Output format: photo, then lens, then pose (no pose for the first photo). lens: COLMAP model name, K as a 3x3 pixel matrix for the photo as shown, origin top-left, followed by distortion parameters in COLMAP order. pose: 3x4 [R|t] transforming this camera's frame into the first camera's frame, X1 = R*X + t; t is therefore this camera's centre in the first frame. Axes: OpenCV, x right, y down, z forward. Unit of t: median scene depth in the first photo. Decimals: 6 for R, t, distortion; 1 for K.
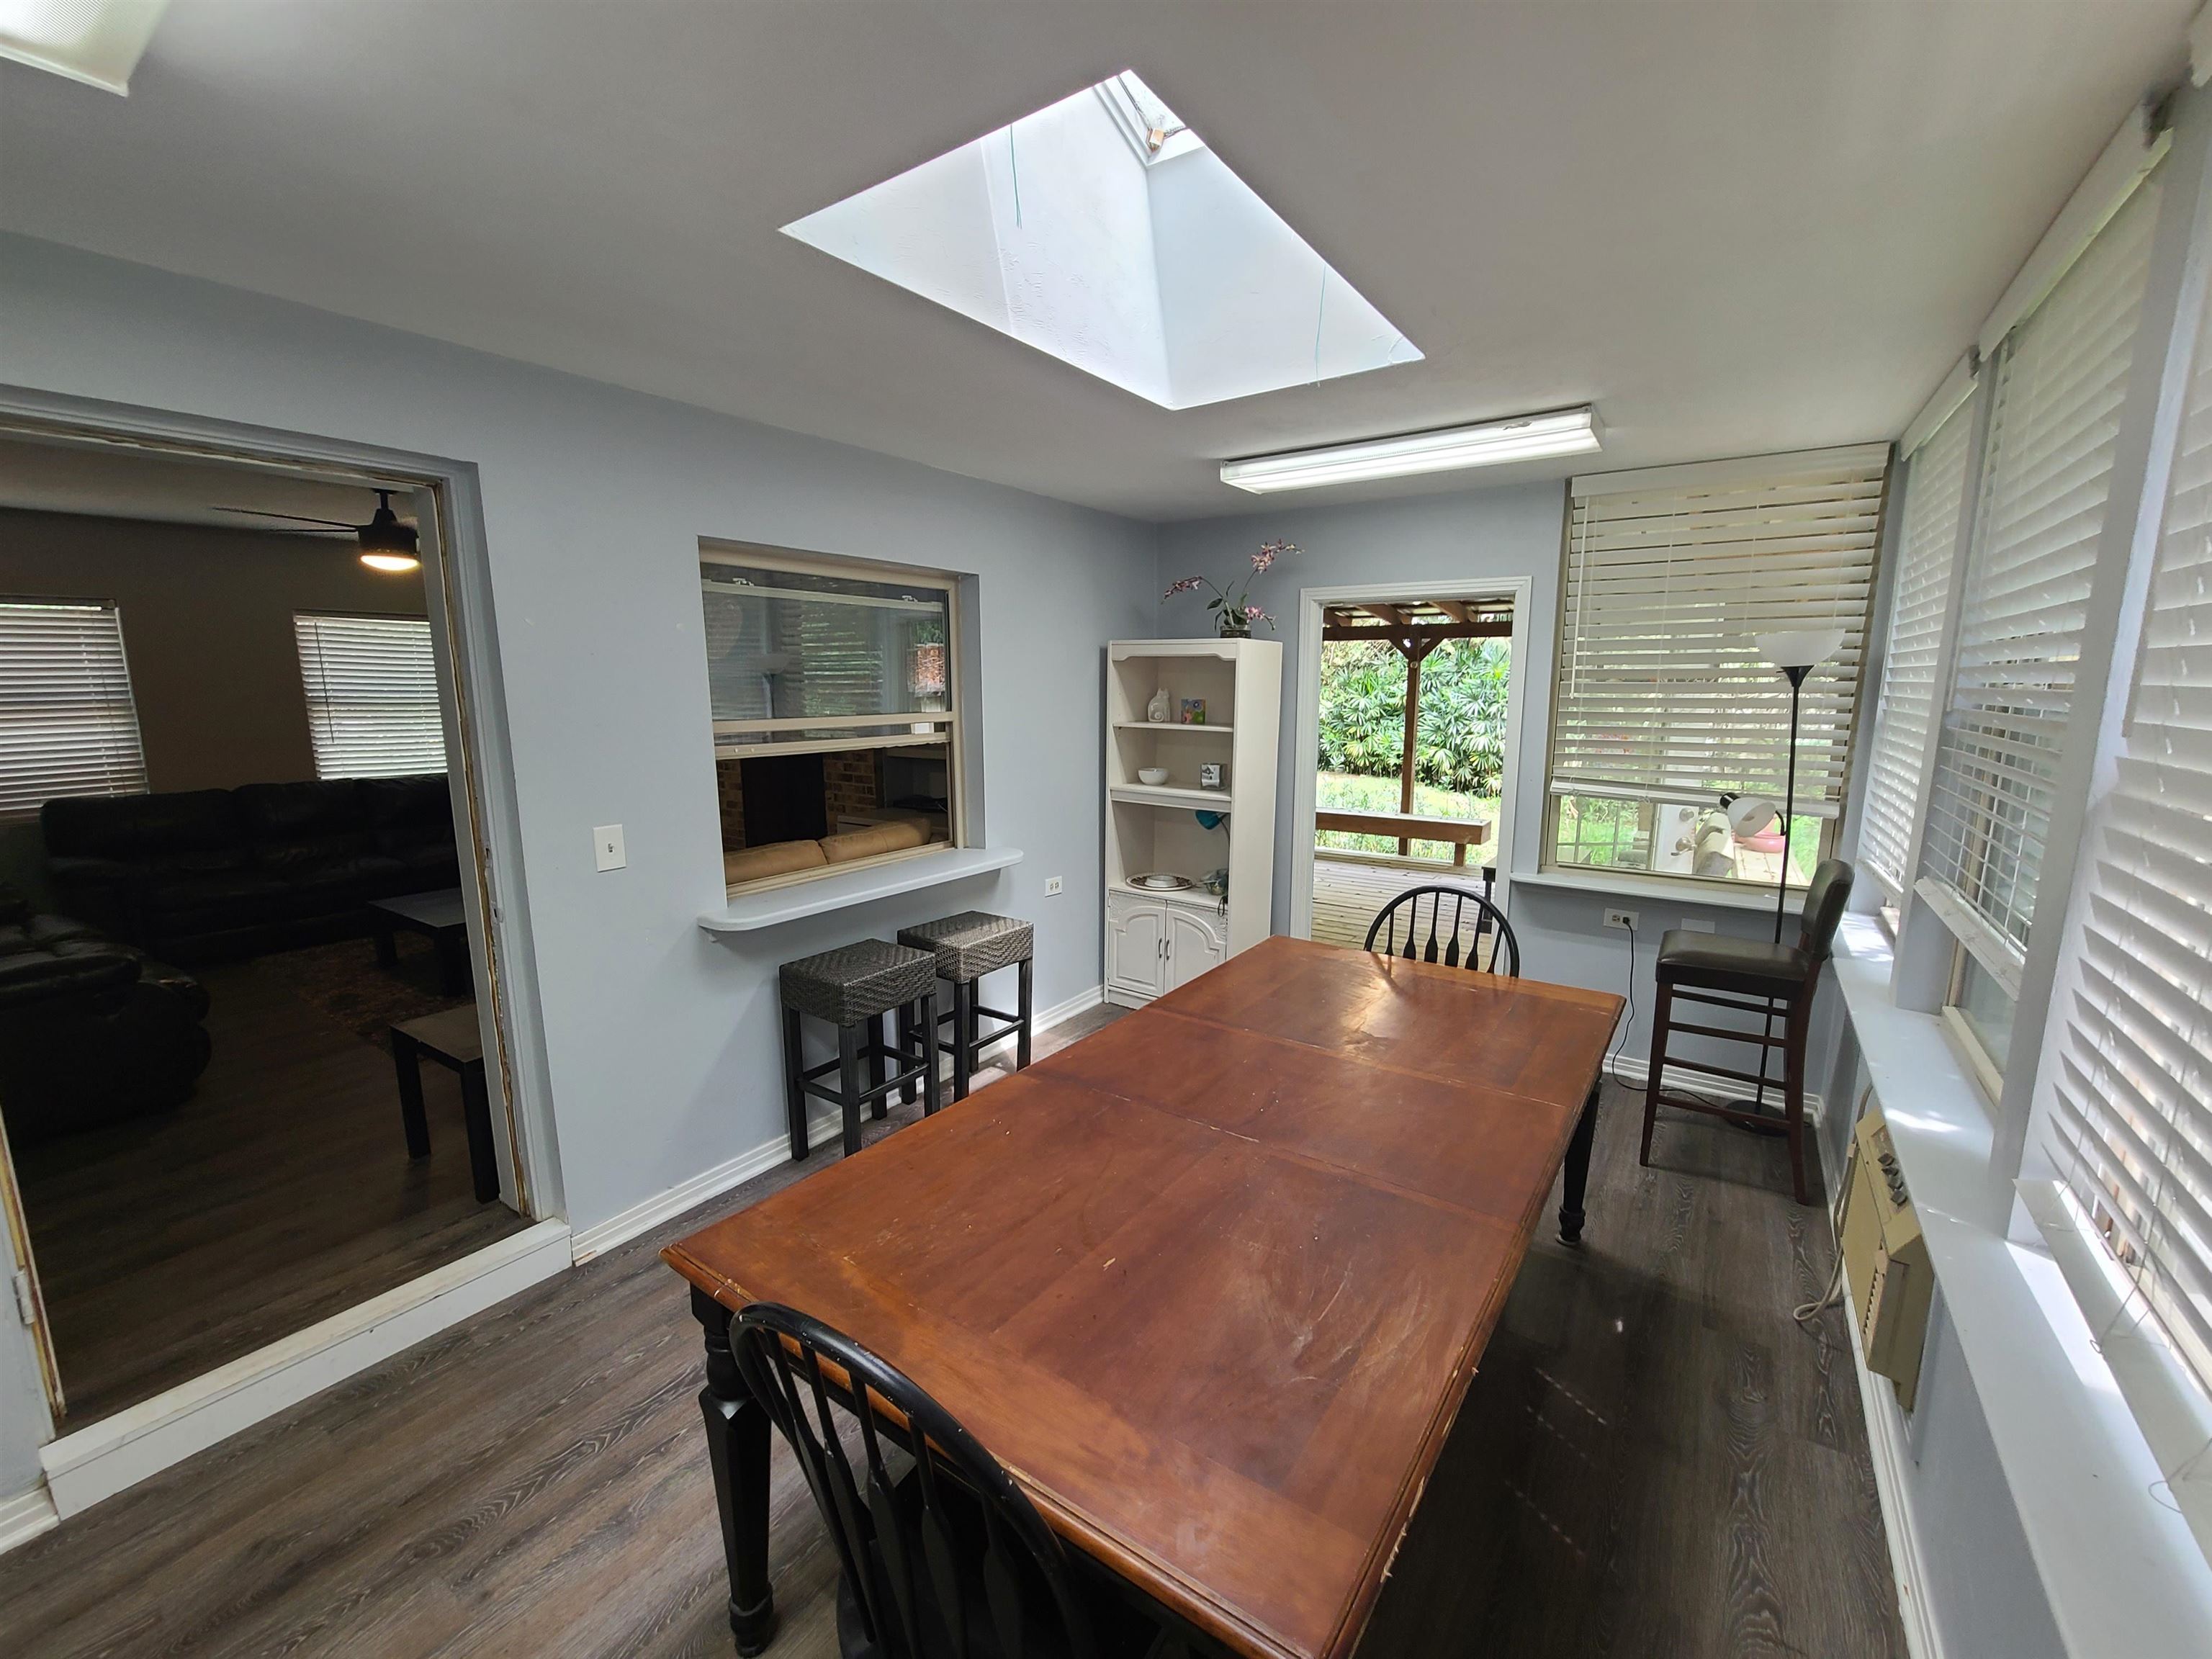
lens RADIAL K [[902.5, 0, 1120.8], [0, 902.5, 829.9], [0, 0, 1]] dist [-0.003417, -0.000341]
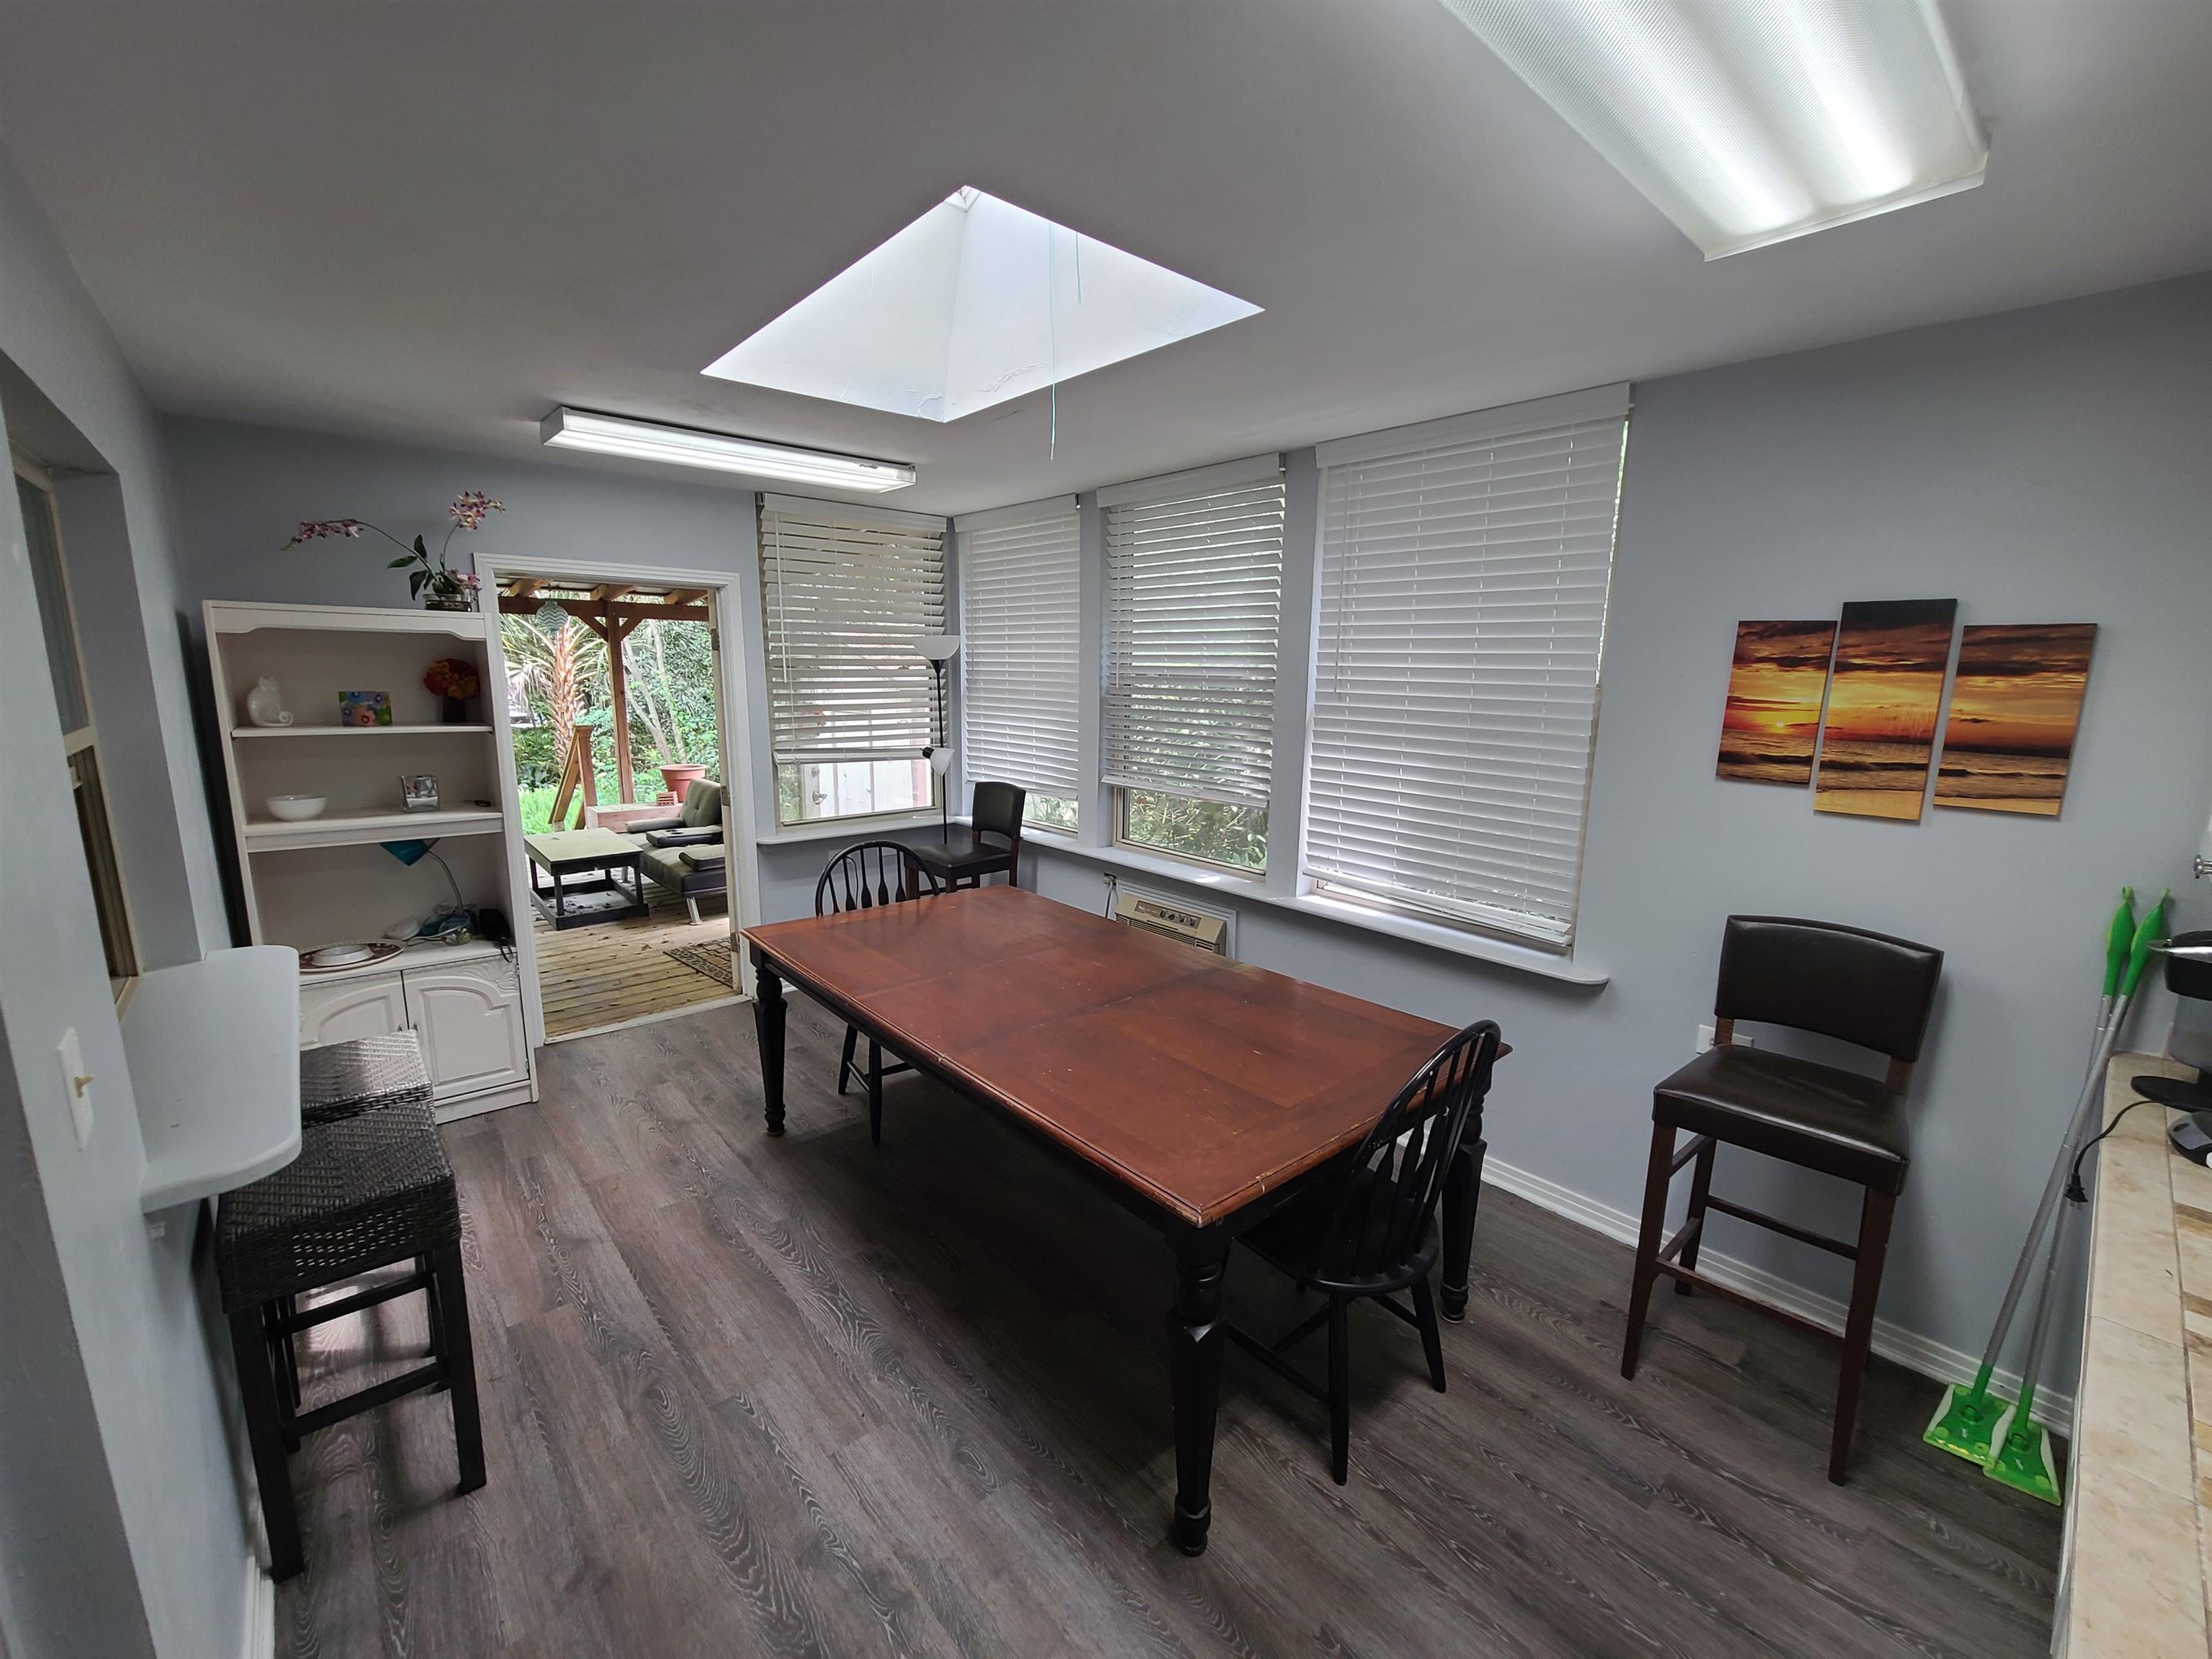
lens RADIAL K [[902.5, 0, 1120.8], [0, 902.5, 829.9], [0, 0, 1]] dist [-0.003417, -0.000341]
pose [[0.238984, -0.169489, 0.956117, -0.660774], [0.146557, 0.979665, 0.137031, -0.064356], [-0.959900, 0.107378, 0.258964, 0.344452]]
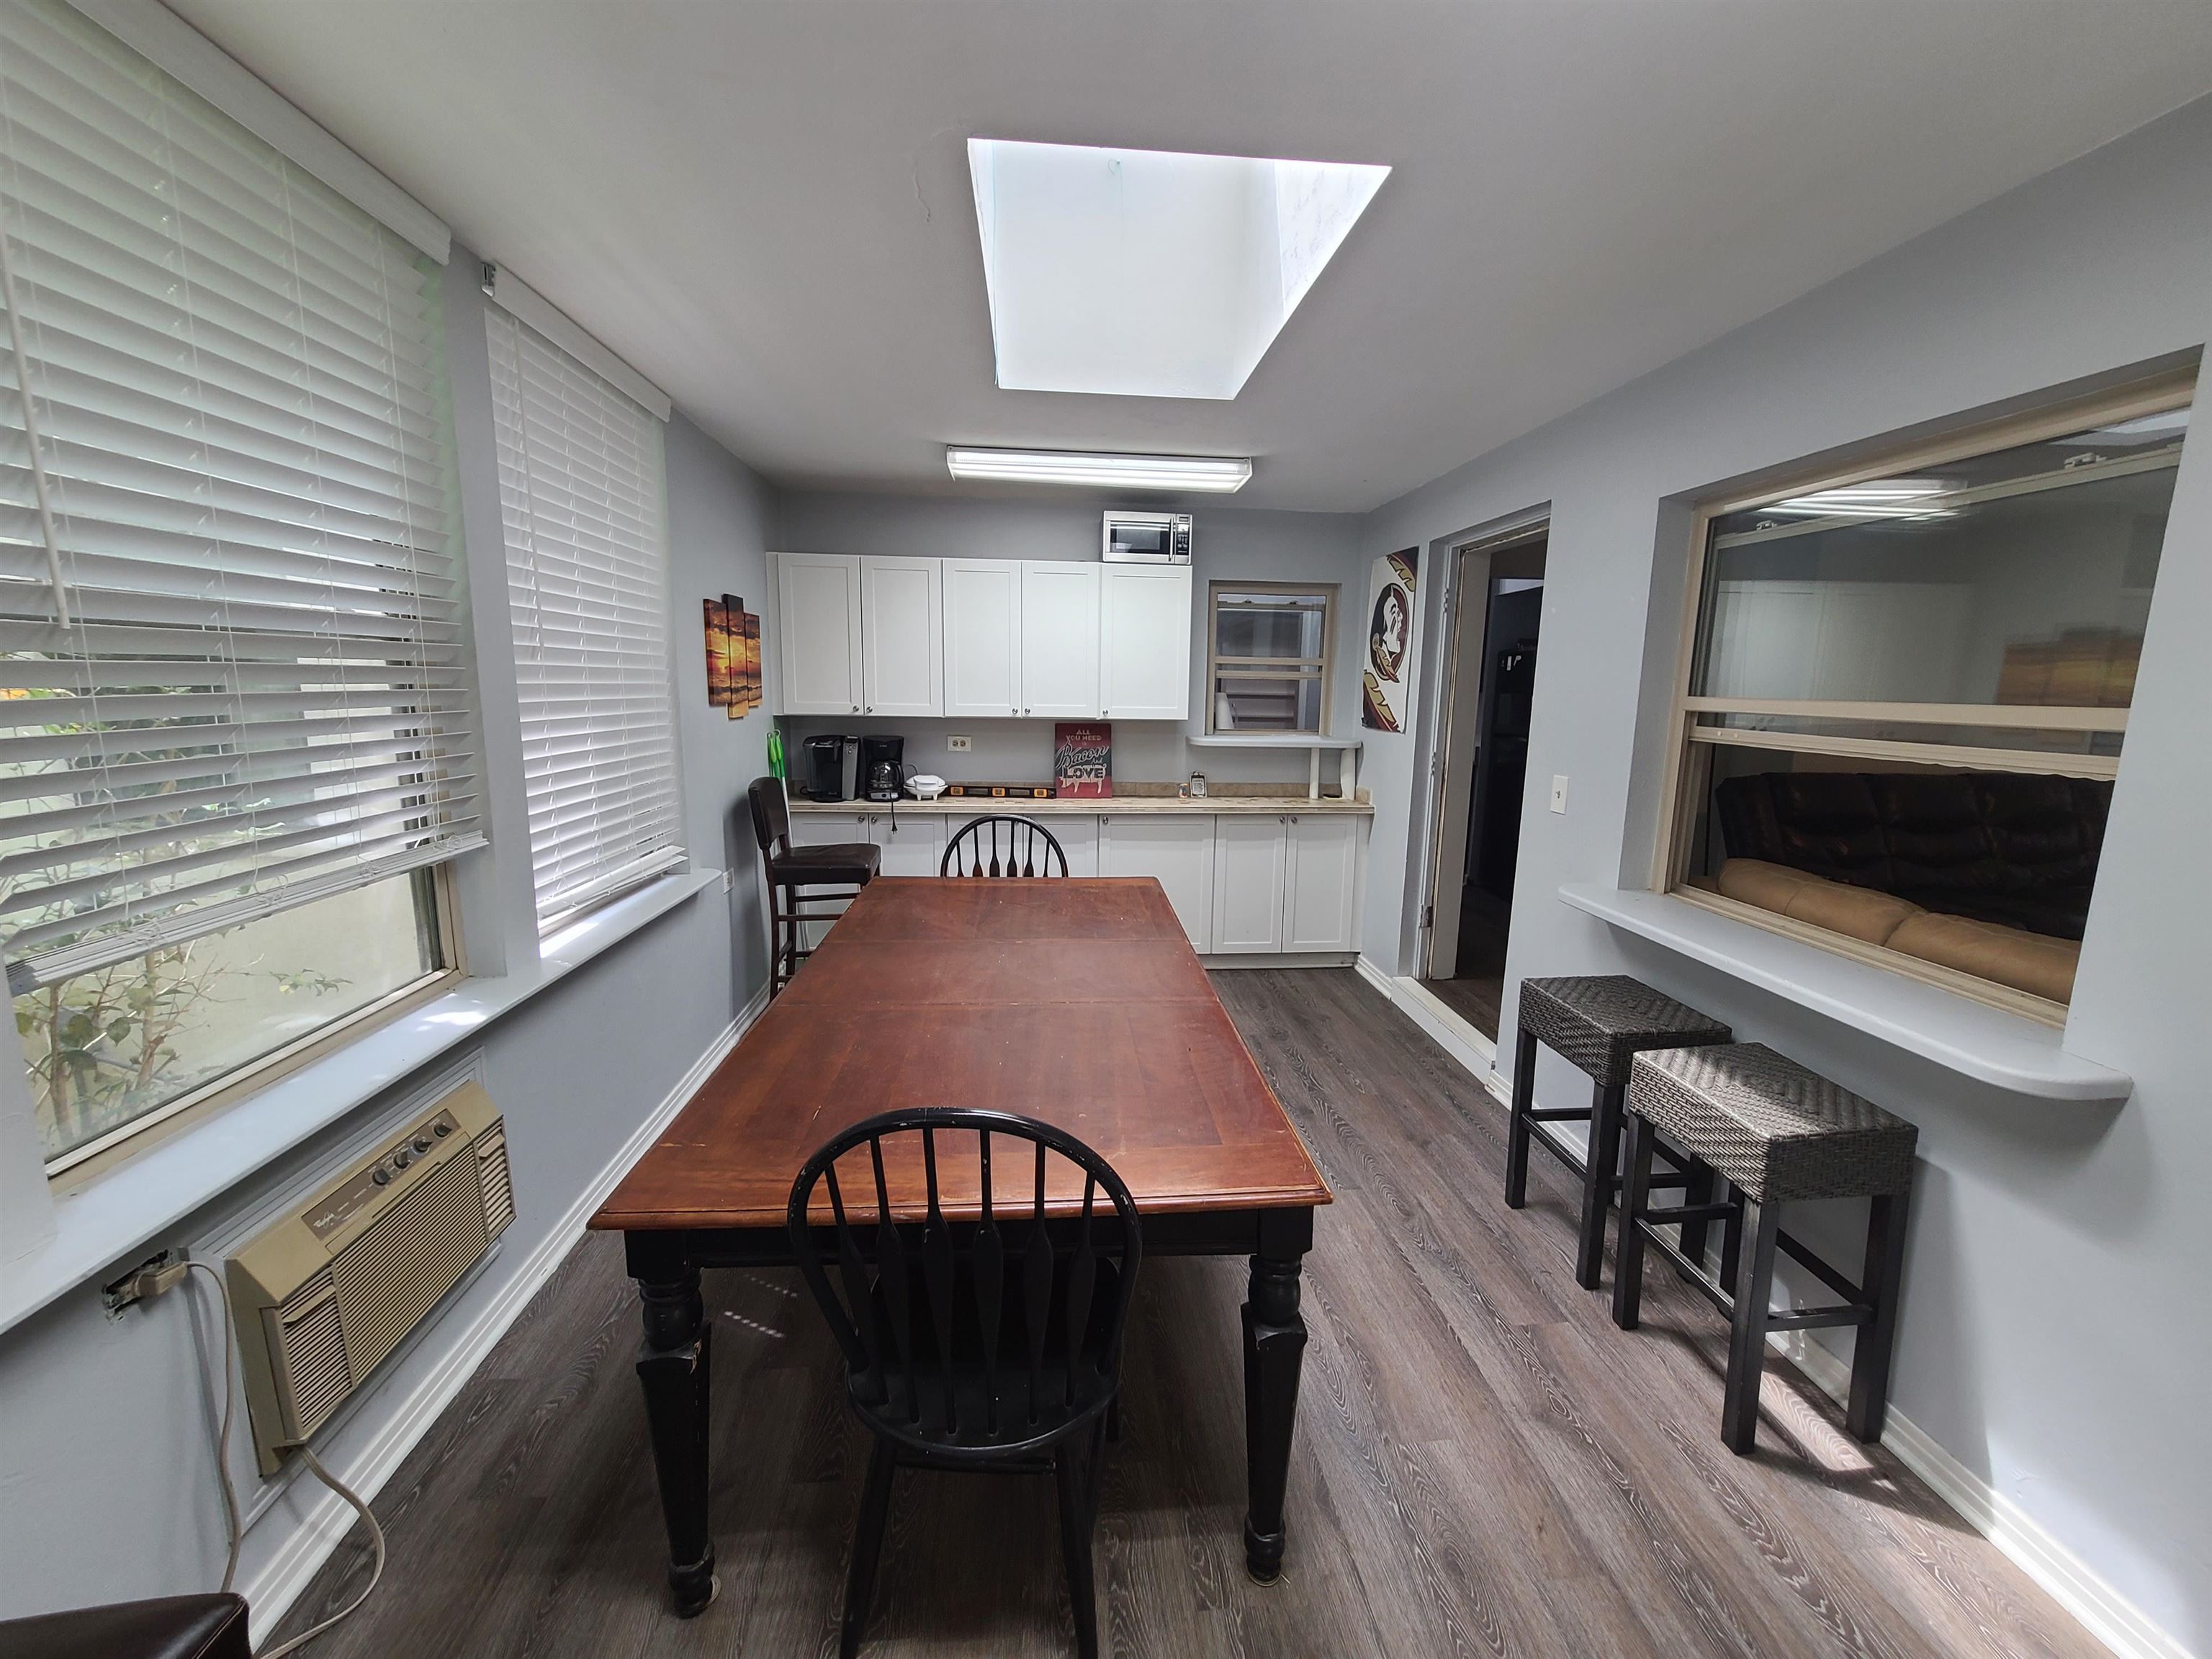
lens RADIAL K [[902.5, 0, 1120.8], [0, 902.5, 829.9], [0, 0, 1]] dist [-0.003417, -0.000341]
pose [[-0.771258, 0.091283, -0.629943, 0.514392], [-0.121071, 0.950559, 0.285972, -0.166977], [0.624902, 0.296826, -0.722075, 1.219833]]
